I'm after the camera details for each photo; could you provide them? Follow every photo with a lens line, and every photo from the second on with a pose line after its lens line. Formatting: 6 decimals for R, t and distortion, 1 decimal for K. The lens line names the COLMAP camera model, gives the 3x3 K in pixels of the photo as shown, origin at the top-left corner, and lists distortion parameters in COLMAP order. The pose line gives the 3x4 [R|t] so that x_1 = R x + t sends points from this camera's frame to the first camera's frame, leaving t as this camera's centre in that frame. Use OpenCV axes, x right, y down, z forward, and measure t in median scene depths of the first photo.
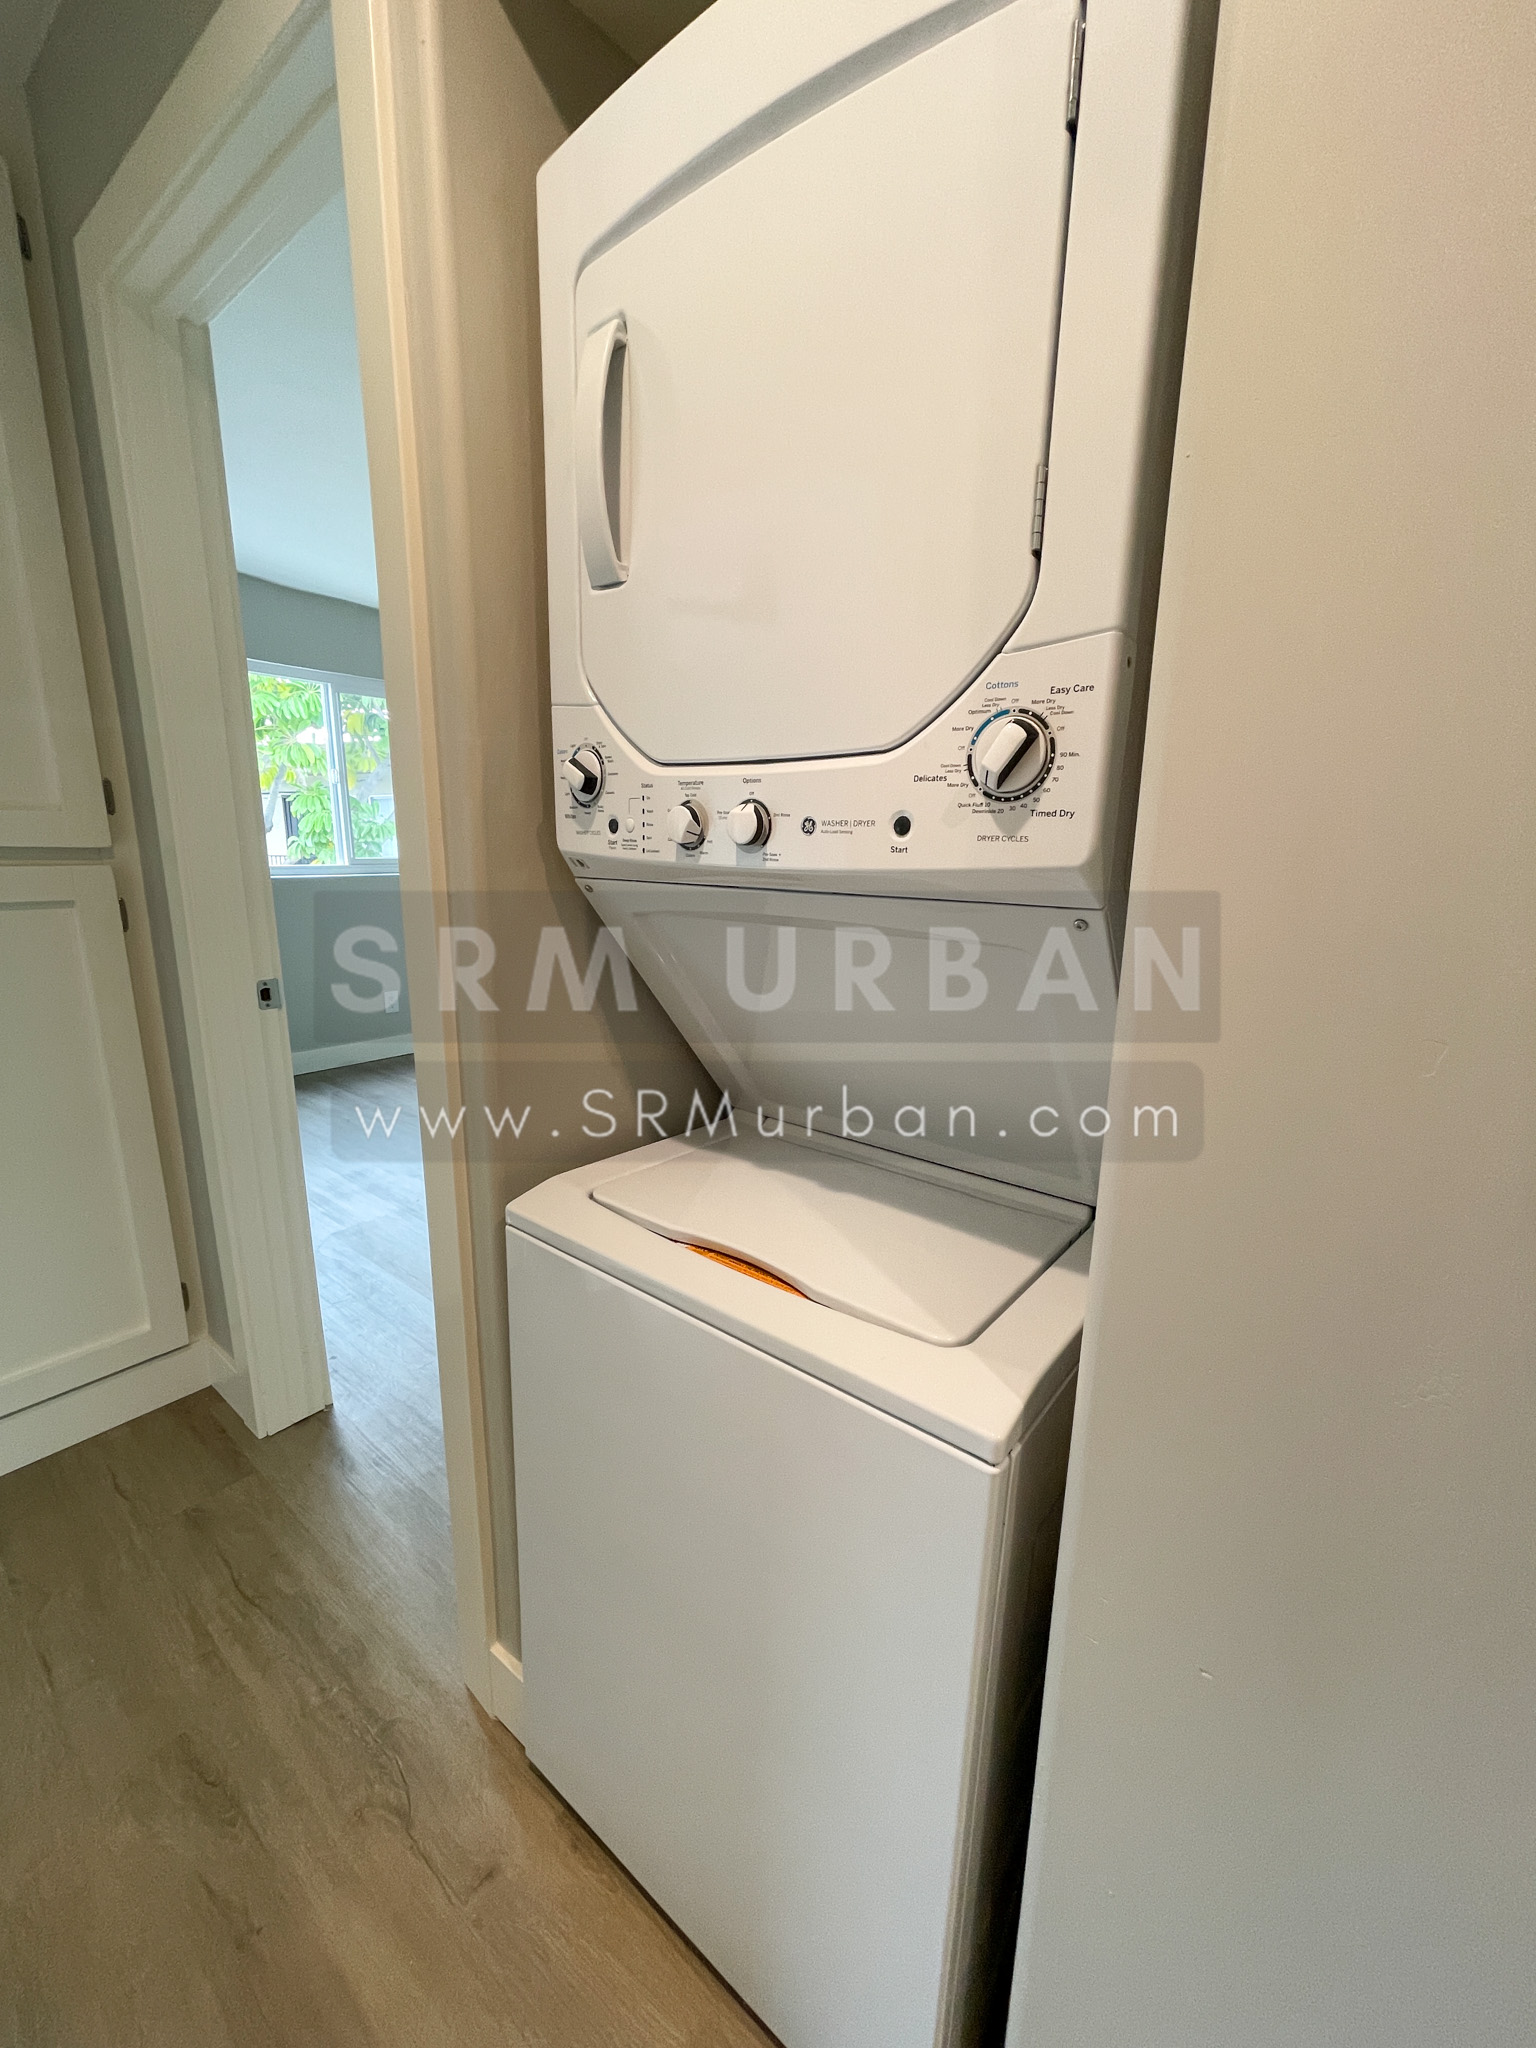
lens RADIAL K [[831.2, 0, 772.1], [0, 831.2, 1024.3], [0, 0, 1]] dist [-0.001251, 0.000829]
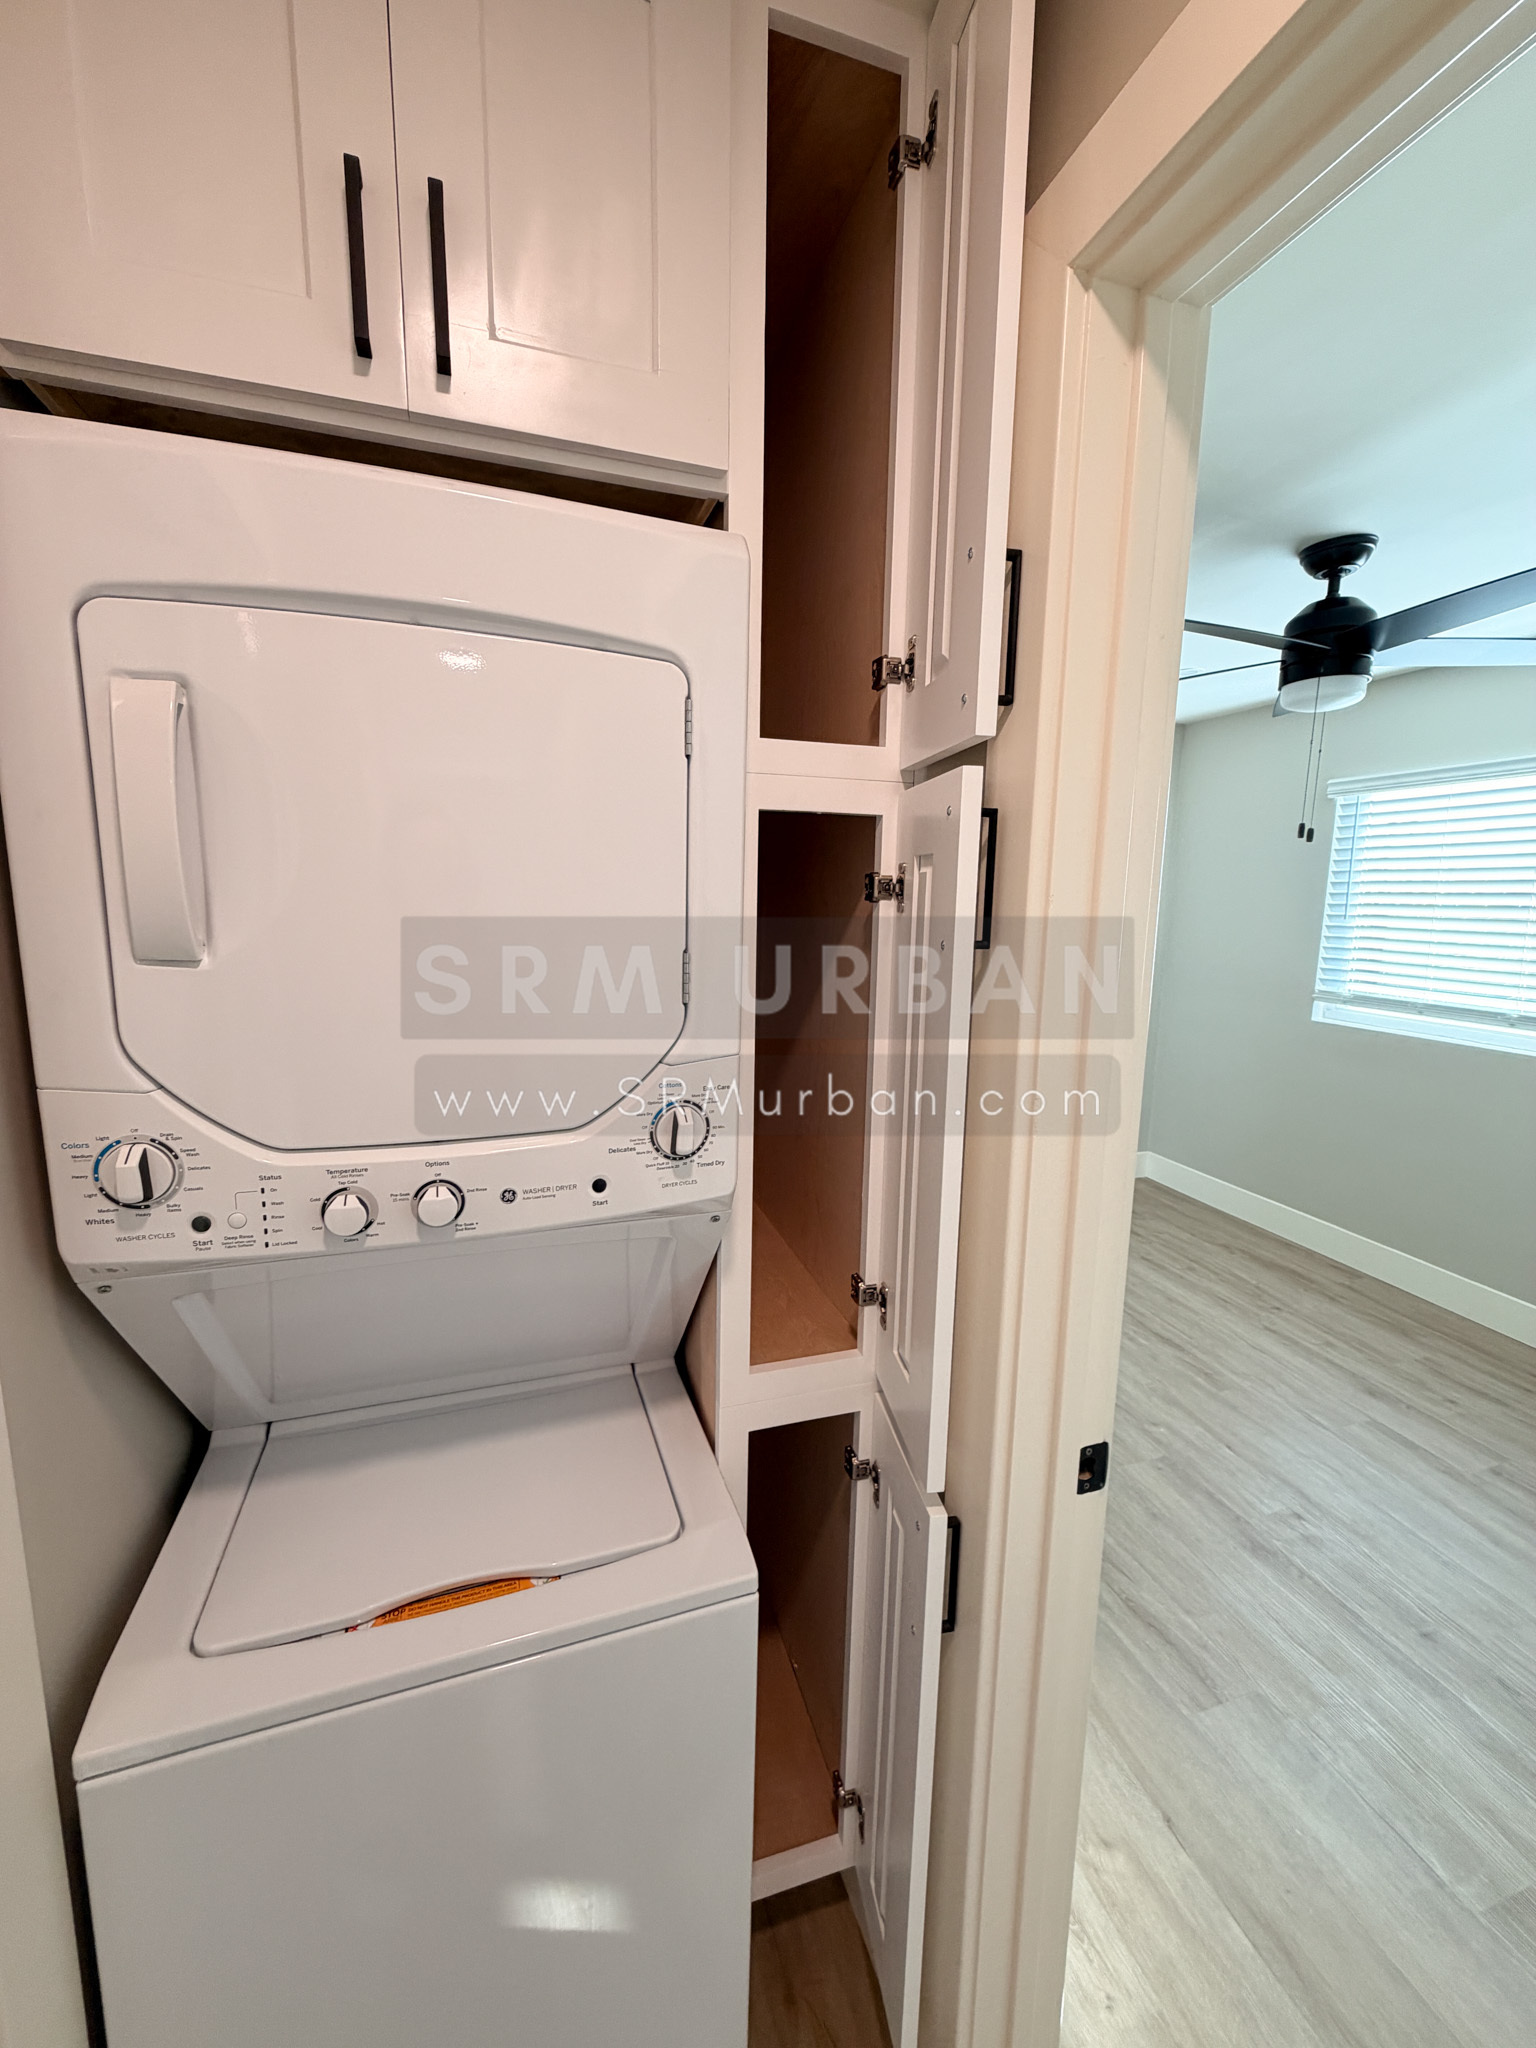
lens RADIAL K [[814.5, 0, 763.2], [0, 814.5, 1026.6], [0, 0, 1]] dist [-0.002645, 0.000705]
pose [[0.540909, -0.152520, 0.827137, -0.667777], [0.176907, 0.982052, 0.065397, -0.485649], [-0.822266, 0.110953, 0.558183, 0.059537]]
